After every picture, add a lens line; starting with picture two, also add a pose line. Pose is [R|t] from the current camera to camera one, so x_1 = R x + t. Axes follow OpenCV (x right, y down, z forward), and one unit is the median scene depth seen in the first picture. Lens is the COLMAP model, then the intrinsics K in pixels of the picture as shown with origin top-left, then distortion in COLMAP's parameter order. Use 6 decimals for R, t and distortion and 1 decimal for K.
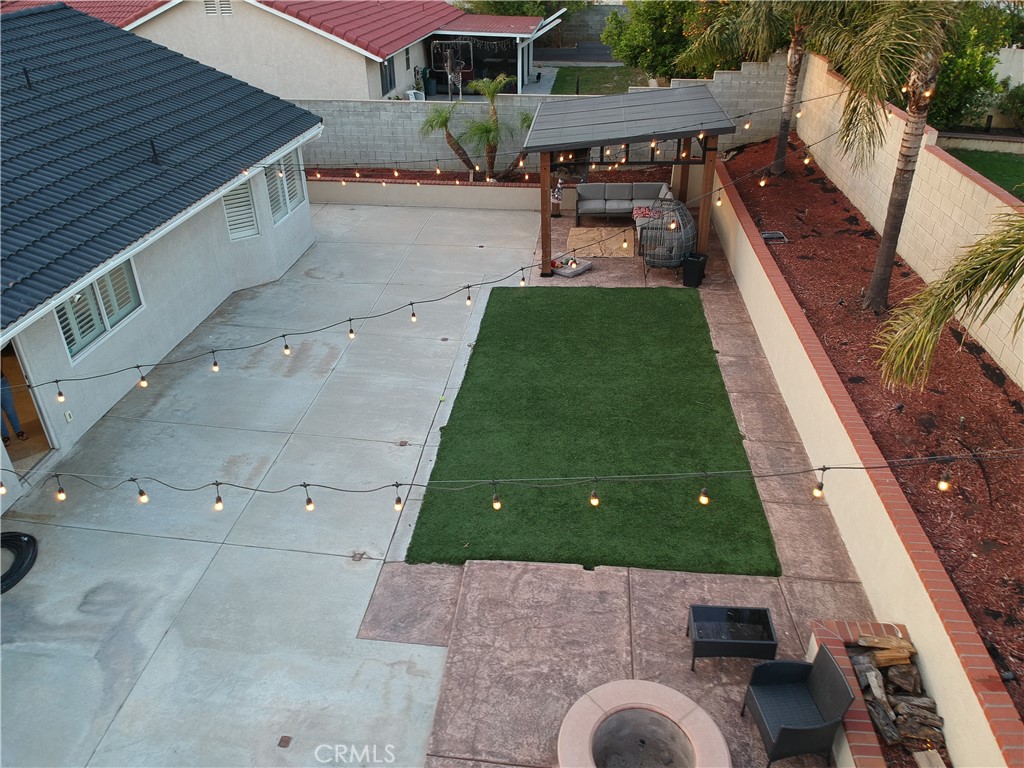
lens RADIAL K [[742.9, 0, 512.0], [0, 742.9, 384.0], [0, 0, 1]] dist [0.109997, -0.204763]
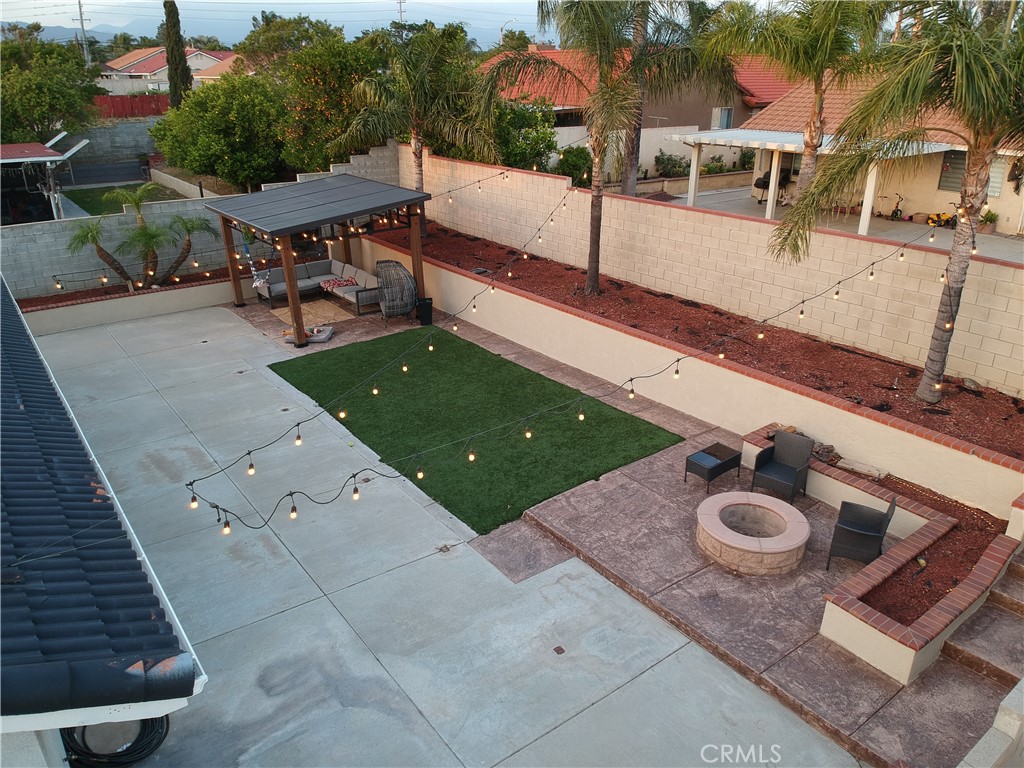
lens RADIAL K [[742.9, 0, 512.0], [0, 742.9, 384.0], [0, 0, 1]] dist [0.109997, -0.204763]
pose [[0.730507, -0.256127, 0.633055, -0.812707], [0.343587, 0.938974, -0.016580, 0.050654], [-0.590176, 0.229621, 0.773929, 0.002671]]
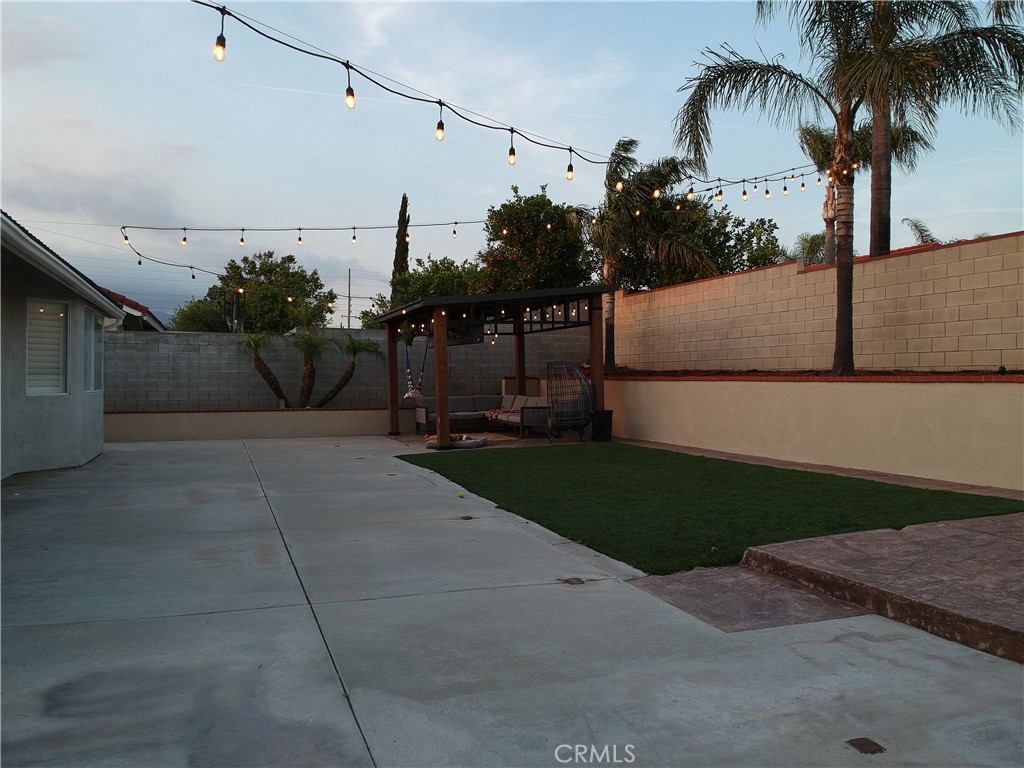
lens RADIAL K [[746.2, 0, 514.3], [0, 746.2, 381.9], [0, 0, 1]] dist [0.080829, -0.145140]
pose [[0.887440, 0.005436, 0.460891, -0.518703], [0.228972, 0.862624, -0.451056, 0.355403], [-0.400028, 0.505816, 0.764283, 0.537893]]
